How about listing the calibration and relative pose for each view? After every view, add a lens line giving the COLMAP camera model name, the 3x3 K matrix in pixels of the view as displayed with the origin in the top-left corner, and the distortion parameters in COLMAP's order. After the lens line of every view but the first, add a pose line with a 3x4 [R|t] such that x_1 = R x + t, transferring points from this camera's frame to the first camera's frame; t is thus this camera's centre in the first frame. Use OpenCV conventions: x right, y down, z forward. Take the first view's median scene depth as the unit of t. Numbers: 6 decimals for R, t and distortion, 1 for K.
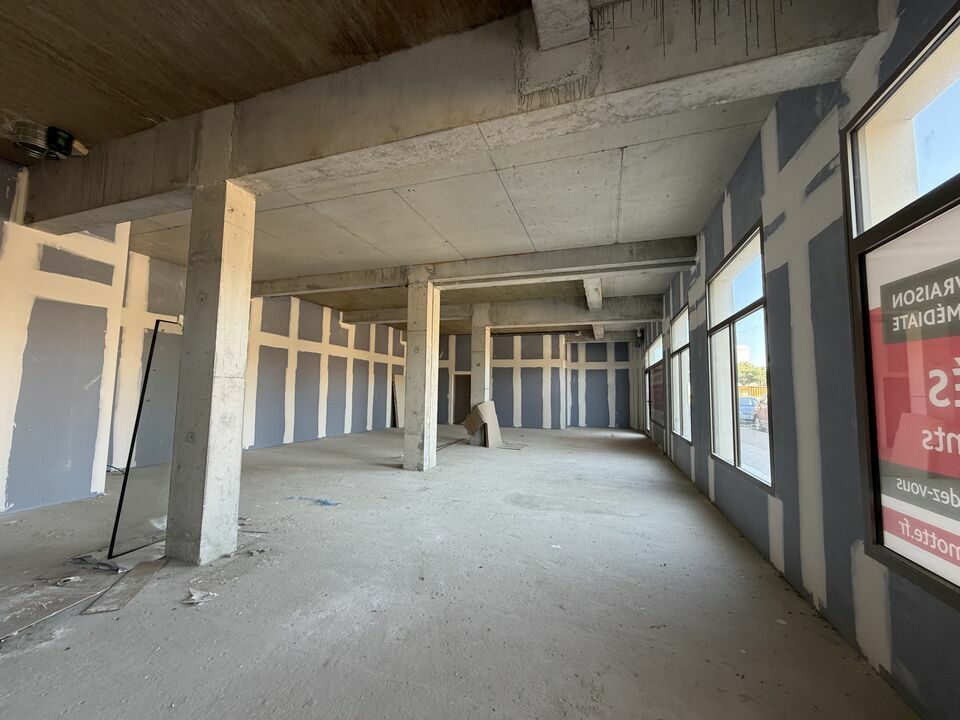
lens RADIAL K [[381.1, 0, 481.7], [0, 381.1, 361.7], [0, 0, 1]] dist [0.001324, 0.000062]
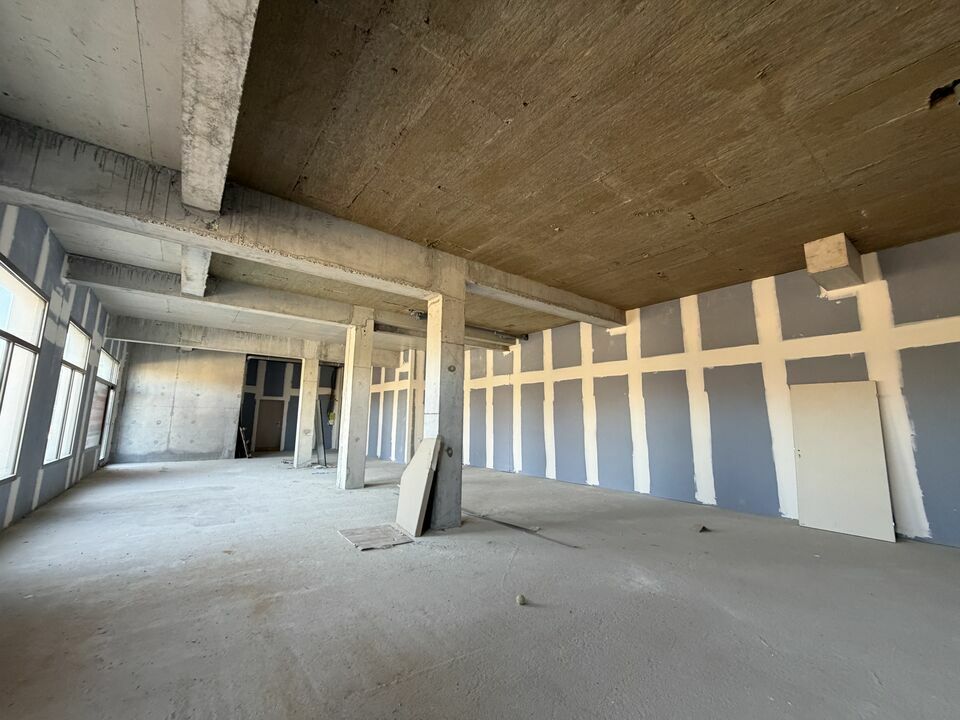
lens RADIAL K [[381.1, 0, 482.3], [0, 381.1, 359.7], [0, 0, 1]] dist [0.001324, 0.000062]
pose [[-0.551600, -0.145459, -0.821328, 0.376982], [0.051991, 0.976766, -0.207905, 0.098692], [0.832487, -0.157382, -0.531222, 1.255719]]
